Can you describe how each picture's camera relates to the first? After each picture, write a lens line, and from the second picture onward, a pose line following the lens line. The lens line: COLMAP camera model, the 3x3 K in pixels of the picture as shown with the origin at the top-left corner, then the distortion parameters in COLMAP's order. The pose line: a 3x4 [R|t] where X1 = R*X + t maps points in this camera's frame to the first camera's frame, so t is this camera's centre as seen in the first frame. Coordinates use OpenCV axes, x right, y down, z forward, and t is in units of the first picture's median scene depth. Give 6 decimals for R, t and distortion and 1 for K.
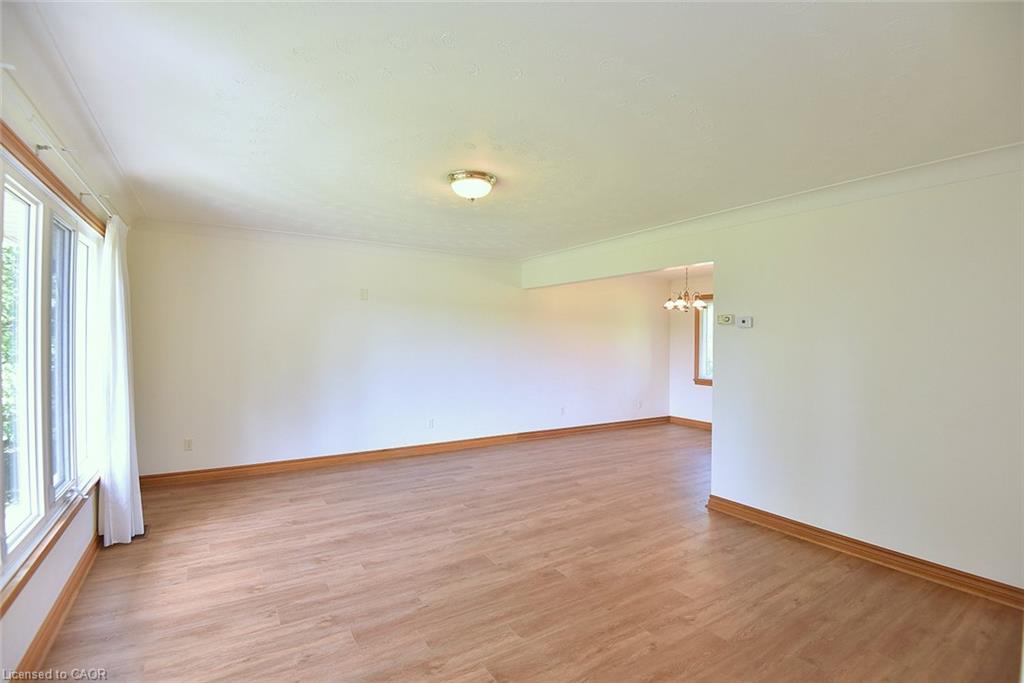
lens RADIAL K [[475.8, 0, 514.7], [0, 475.8, 338.2], [0, 0, 1]] dist [-0.026013, -0.000506]
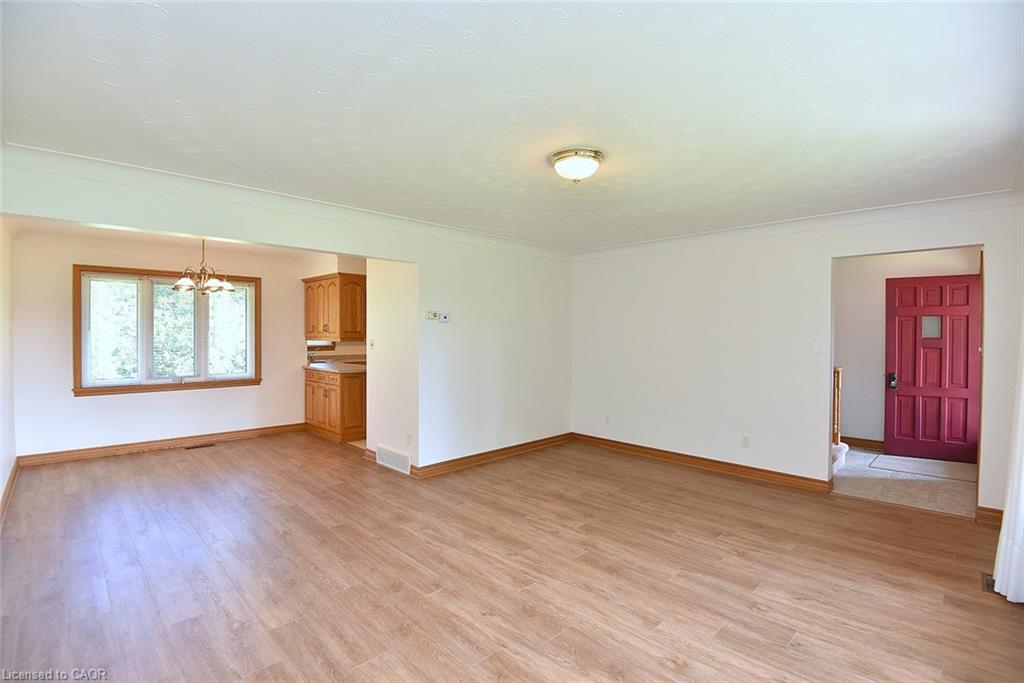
lens RADIAL K [[475.8, 0, 514.7], [0, 475.8, 338.2], [0, 0, 1]] dist [-0.026013, -0.000506]
pose [[-0.209235, -0.029158, 0.977431, -1.025416], [-0.006736, 0.999575, 0.028377, -0.022242], [-0.977842, -0.000647, -0.209342, 1.391353]]
